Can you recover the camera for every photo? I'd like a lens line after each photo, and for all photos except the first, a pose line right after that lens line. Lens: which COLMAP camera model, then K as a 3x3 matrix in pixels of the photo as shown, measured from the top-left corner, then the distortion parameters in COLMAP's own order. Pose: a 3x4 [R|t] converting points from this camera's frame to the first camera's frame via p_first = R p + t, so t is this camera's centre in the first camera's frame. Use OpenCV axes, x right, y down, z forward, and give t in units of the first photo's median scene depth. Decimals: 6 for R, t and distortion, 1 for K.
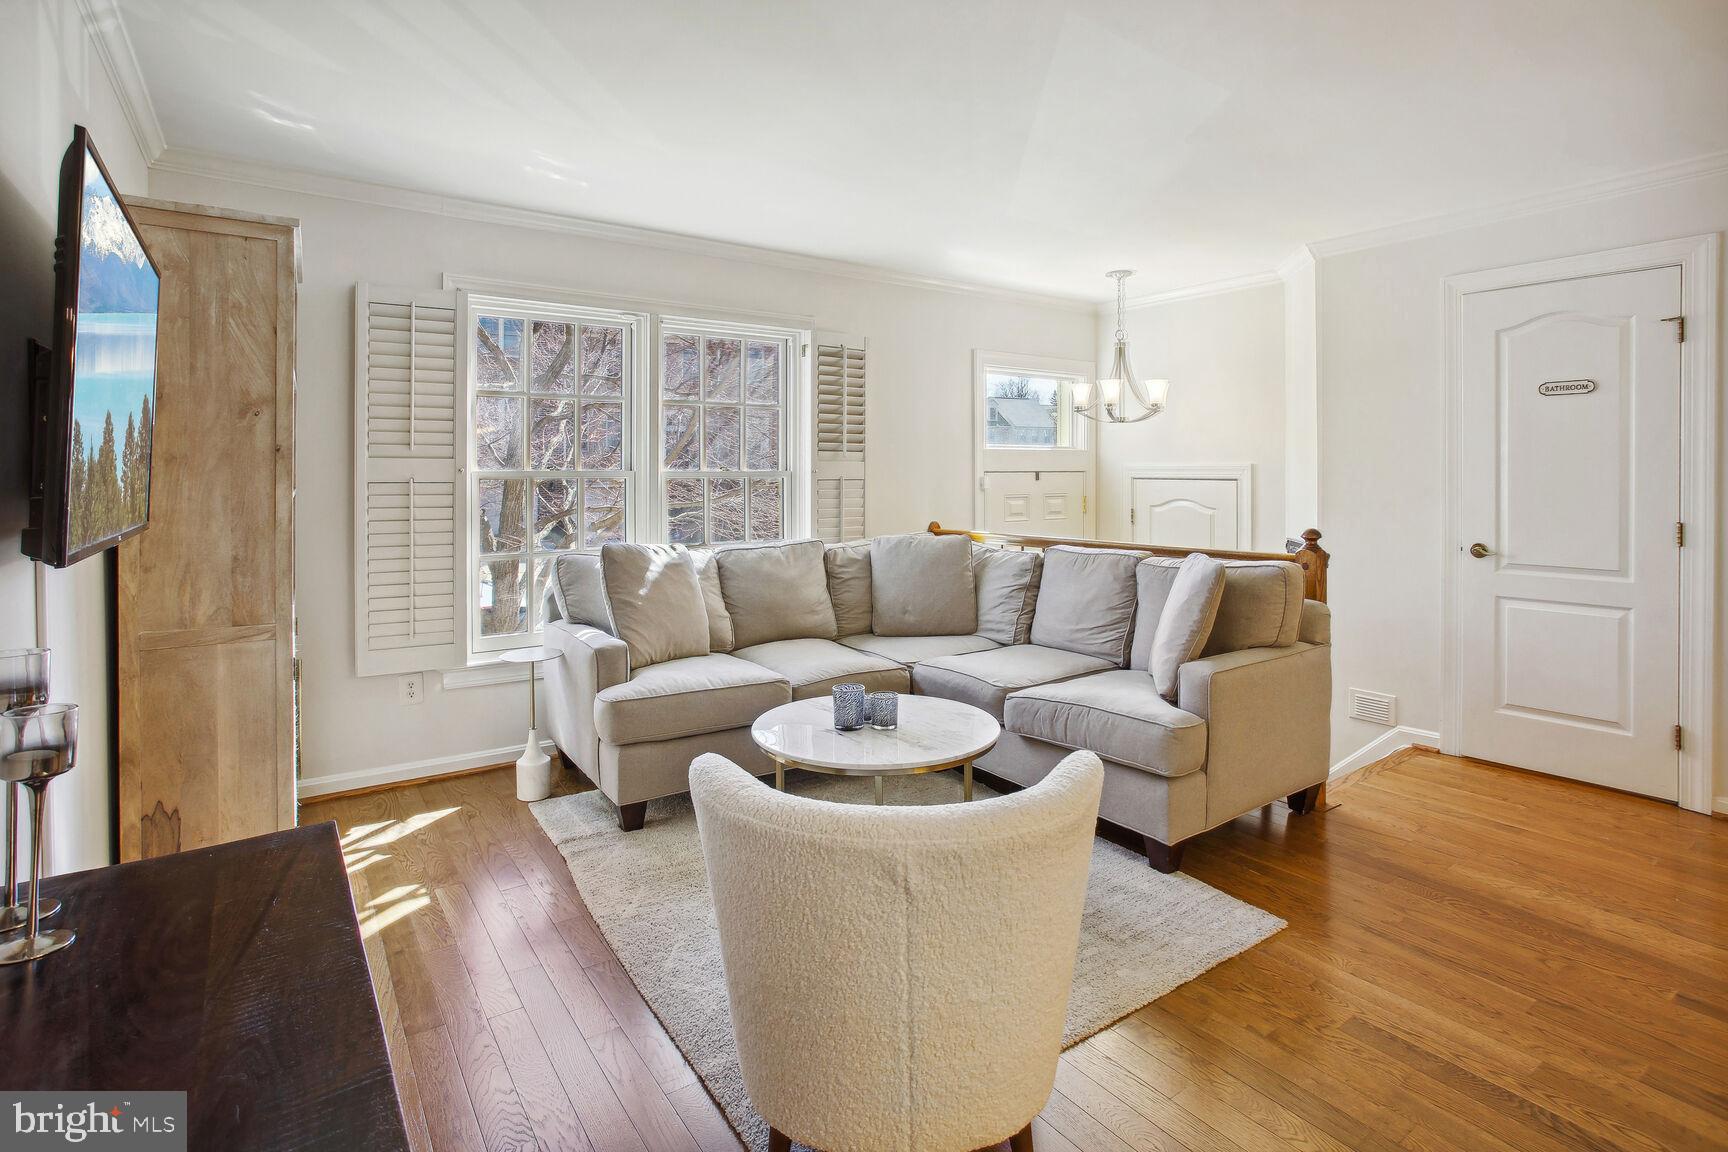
lens RADIAL K [[865.4, 0, 878.7], [0, 865.4, 464.6], [0, 0, 1]] dist [-0.034353, 0.000519]
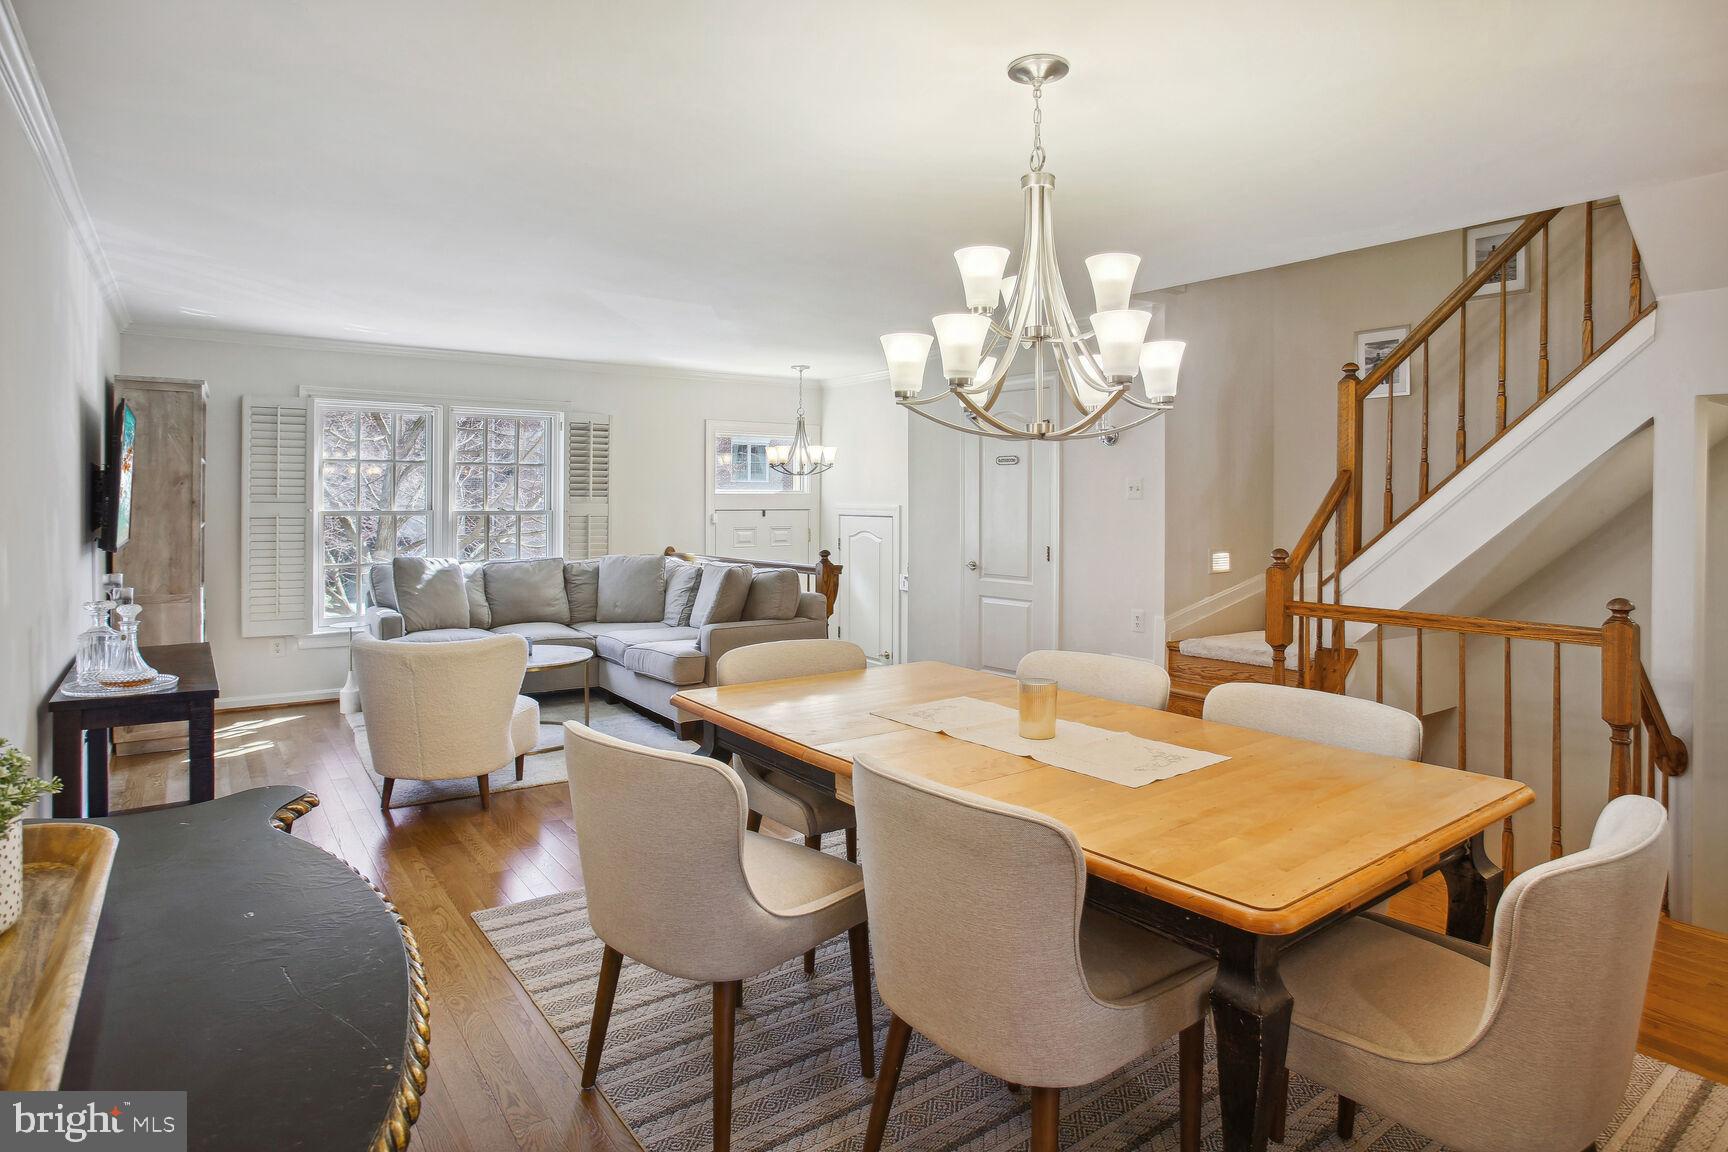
lens RADIAL K [[945.9, 0, 868.4], [0, 945.9, 494.1], [0, 0, 1]] dist [-0.041376, 0.000500]
pose [[0.999933, 0.005073, 0.010417, 0.509702], [-0.005090, 0.999986, 0.001594, -0.030202], [-0.010409, -0.001647, 0.999944, -0.707134]]
